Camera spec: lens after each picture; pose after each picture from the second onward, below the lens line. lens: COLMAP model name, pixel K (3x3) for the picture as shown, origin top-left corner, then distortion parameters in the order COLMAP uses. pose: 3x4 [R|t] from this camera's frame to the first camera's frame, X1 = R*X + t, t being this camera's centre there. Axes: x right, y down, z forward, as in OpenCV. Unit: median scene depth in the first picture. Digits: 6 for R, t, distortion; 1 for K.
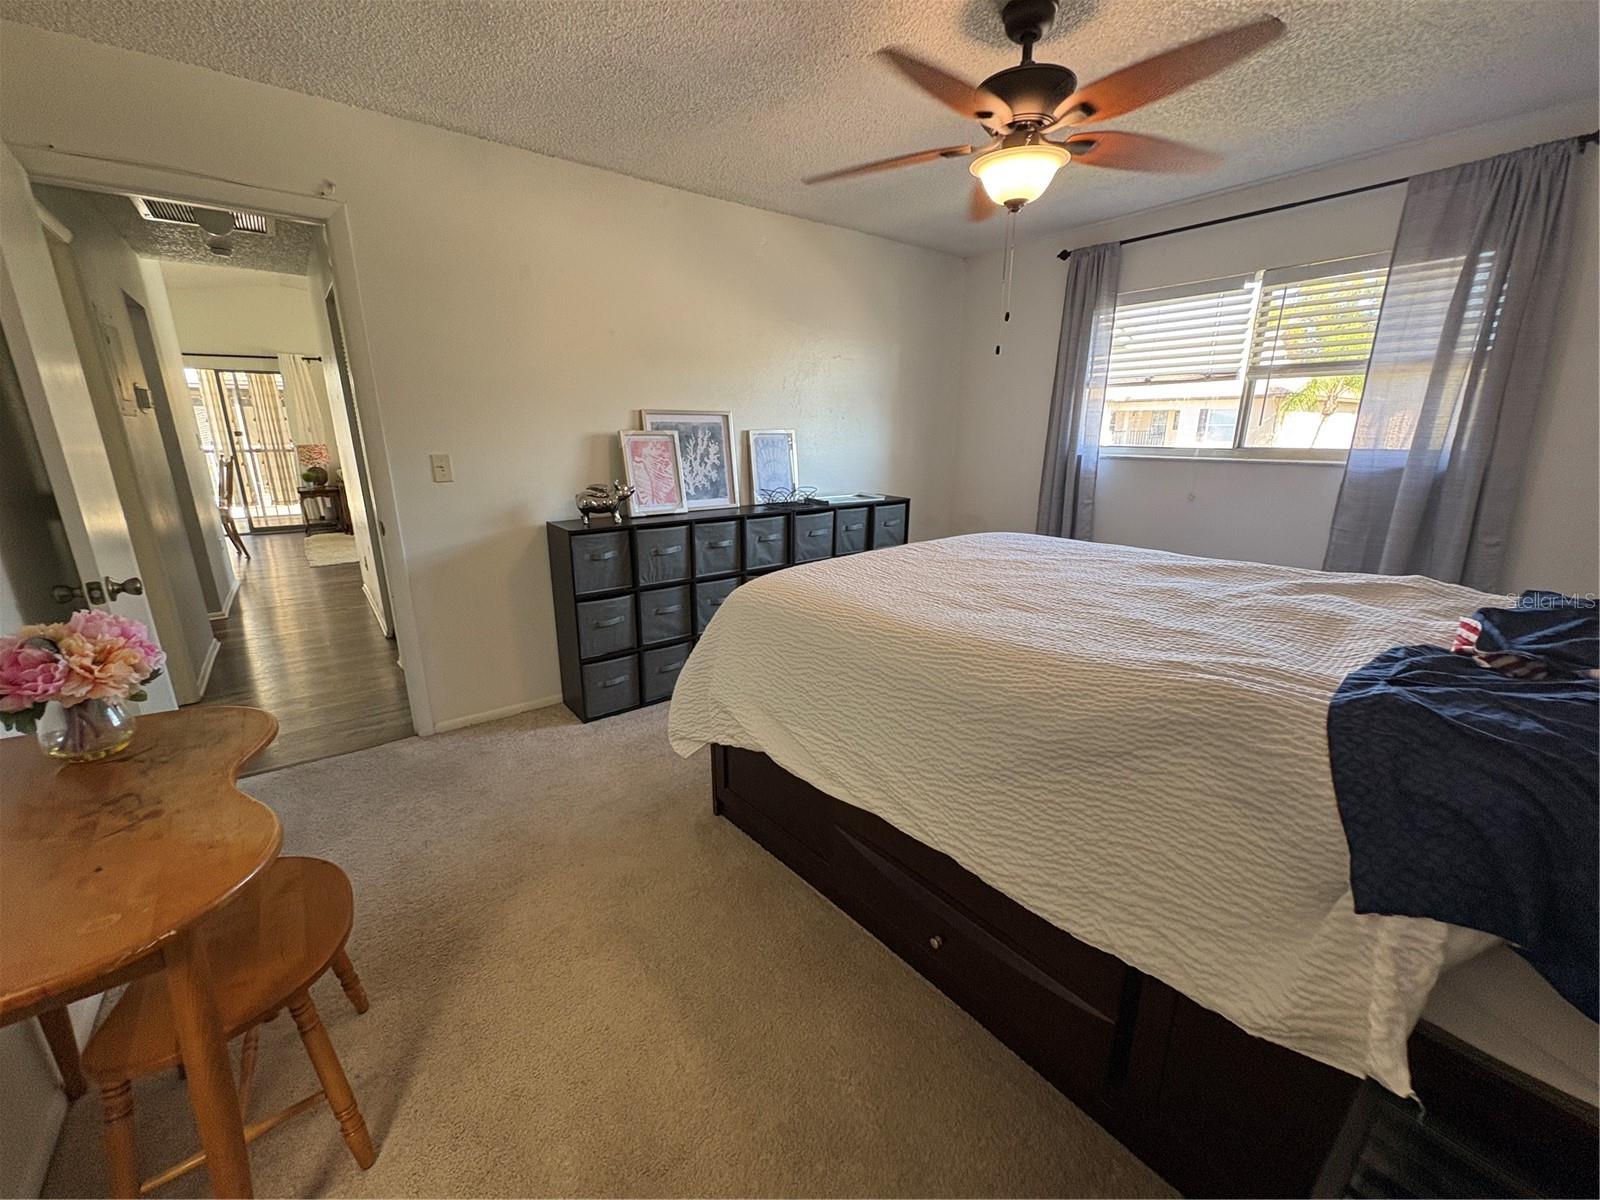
lens RADIAL K [[637.5, 0, 800.9], [0, 637.5, 601.8], [0, 0, 1]] dist [0.000708, 0.000211]
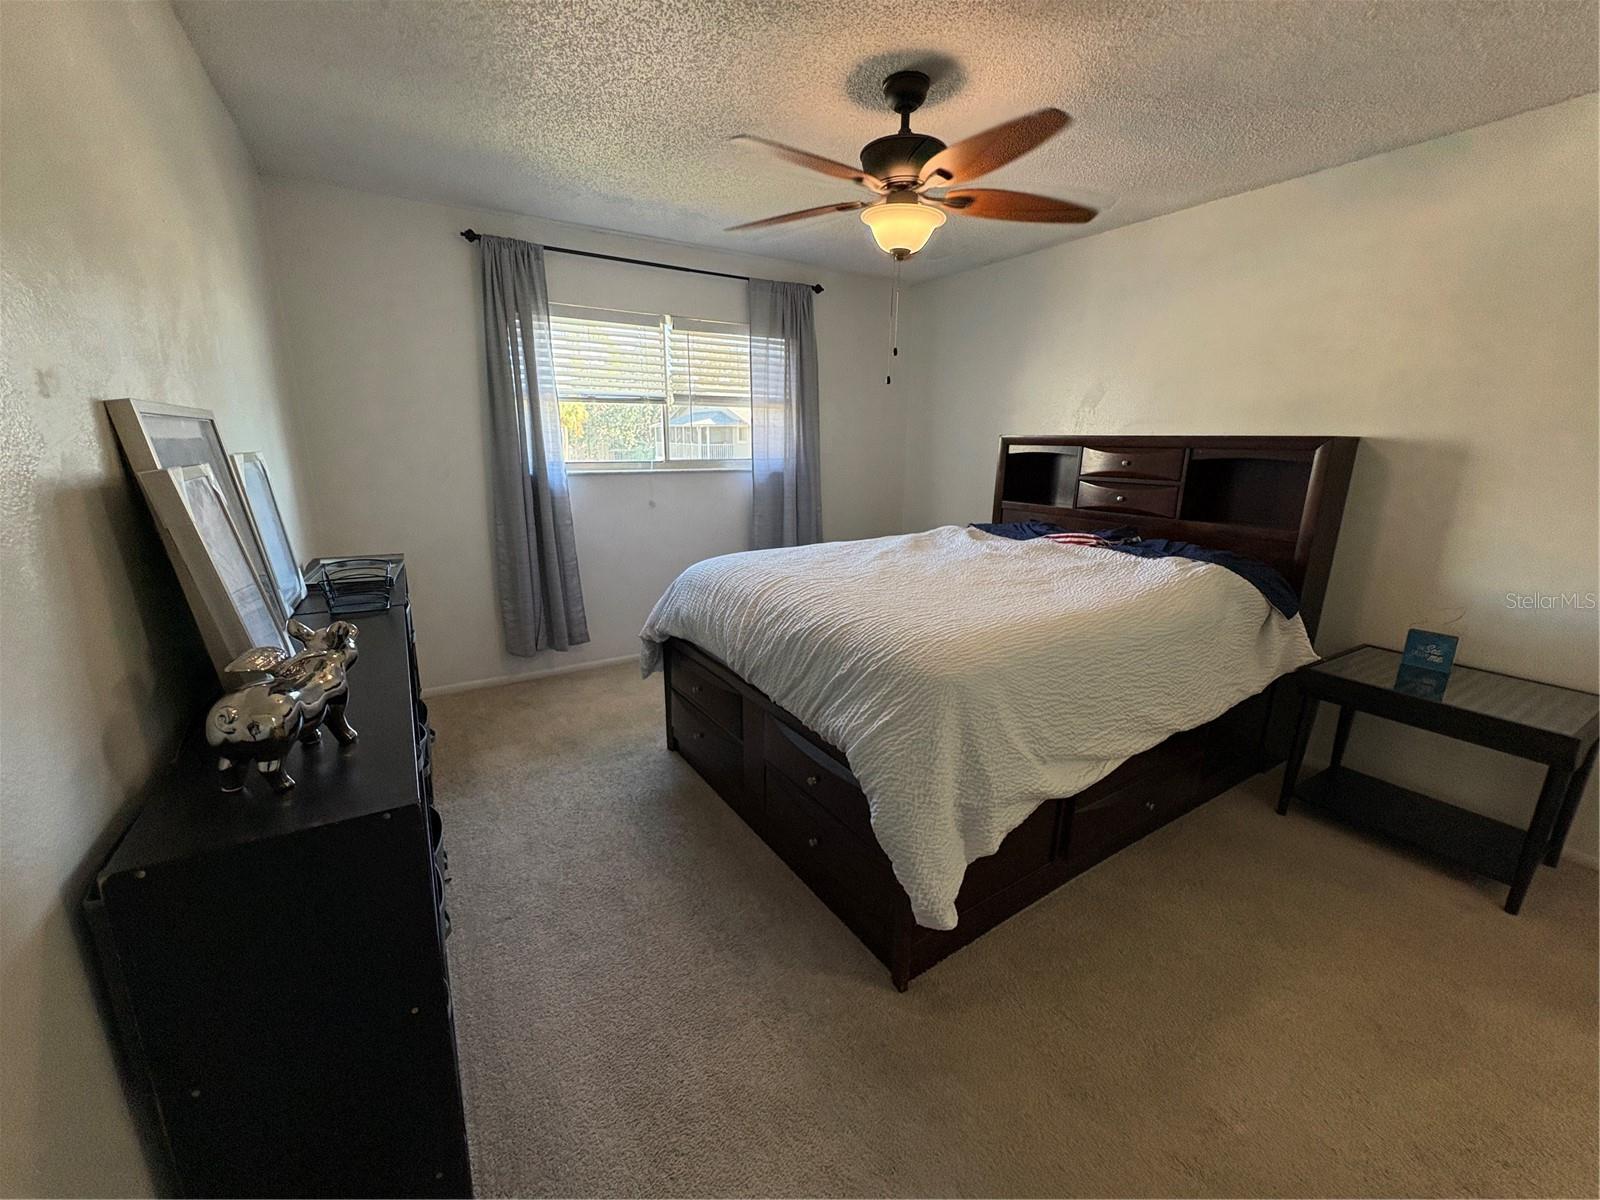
lens RADIAL K [[637.5, 0, 801.9], [0, 637.5, 603.0], [0, 0, 1]] dist [0.000708, 0.000211]
pose [[0.099450, -0.244587, 0.964514, -0.539984], [0.258619, 0.942361, 0.212304, -0.192423], [-0.960847, 0.228328, 0.156973, 0.676669]]
